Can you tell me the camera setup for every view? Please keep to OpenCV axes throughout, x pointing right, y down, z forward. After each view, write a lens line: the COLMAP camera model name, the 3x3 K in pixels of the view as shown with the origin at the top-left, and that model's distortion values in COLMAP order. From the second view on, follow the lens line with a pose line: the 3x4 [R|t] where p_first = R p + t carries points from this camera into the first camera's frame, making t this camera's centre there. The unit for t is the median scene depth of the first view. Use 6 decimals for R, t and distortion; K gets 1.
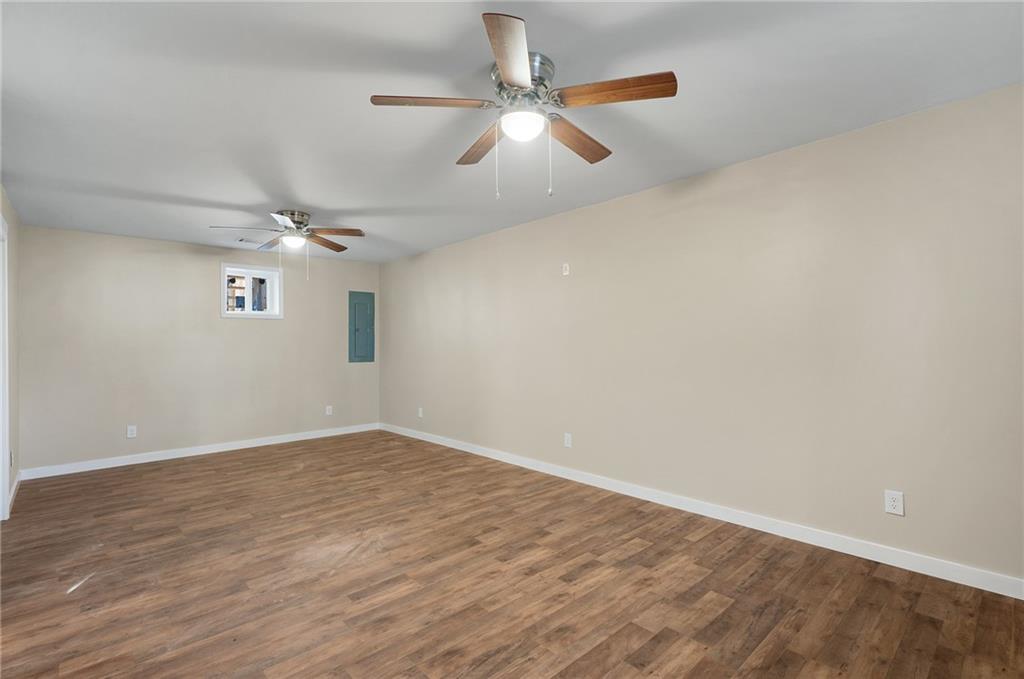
lens RADIAL K [[471.2, 0, 510.4], [0, 471.2, 339.1], [0, 0, 1]] dist [-0.021127, -0.000334]
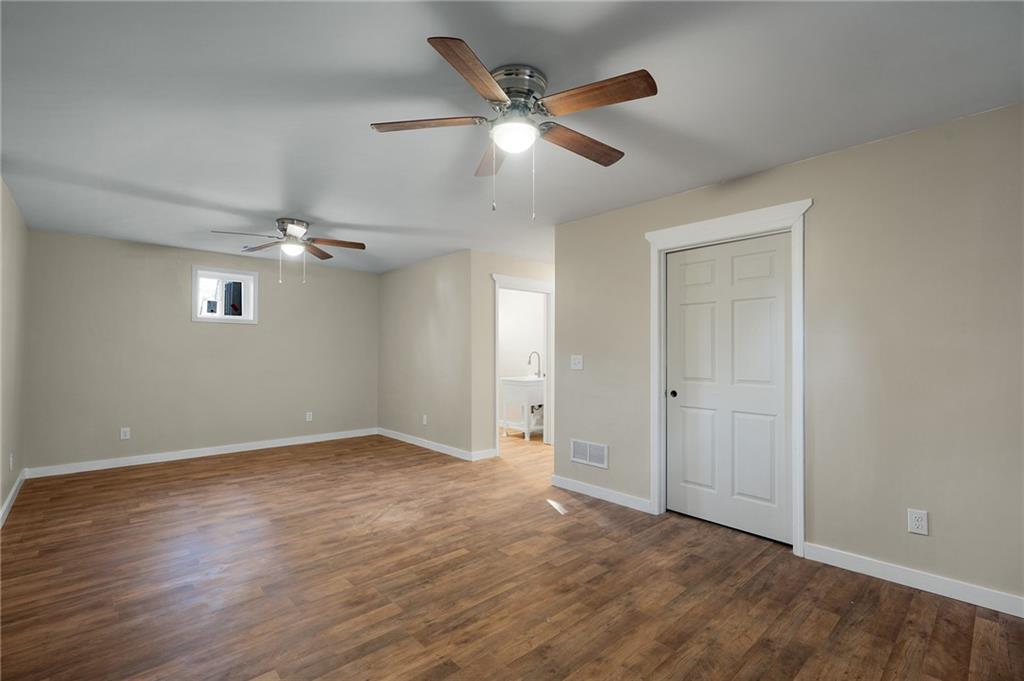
lens RADIAL K [[471.2, 0, 513.9], [0, 471.2, 345.1], [0, 0, 1]] dist [-0.021127, -0.000334]
pose [[-0.999961, 0.005415, -0.006926, -0.641166], [0.005605, 0.999597, -0.027821, 0.027854], [0.006773, -0.027859, -0.999589, 2.100322]]
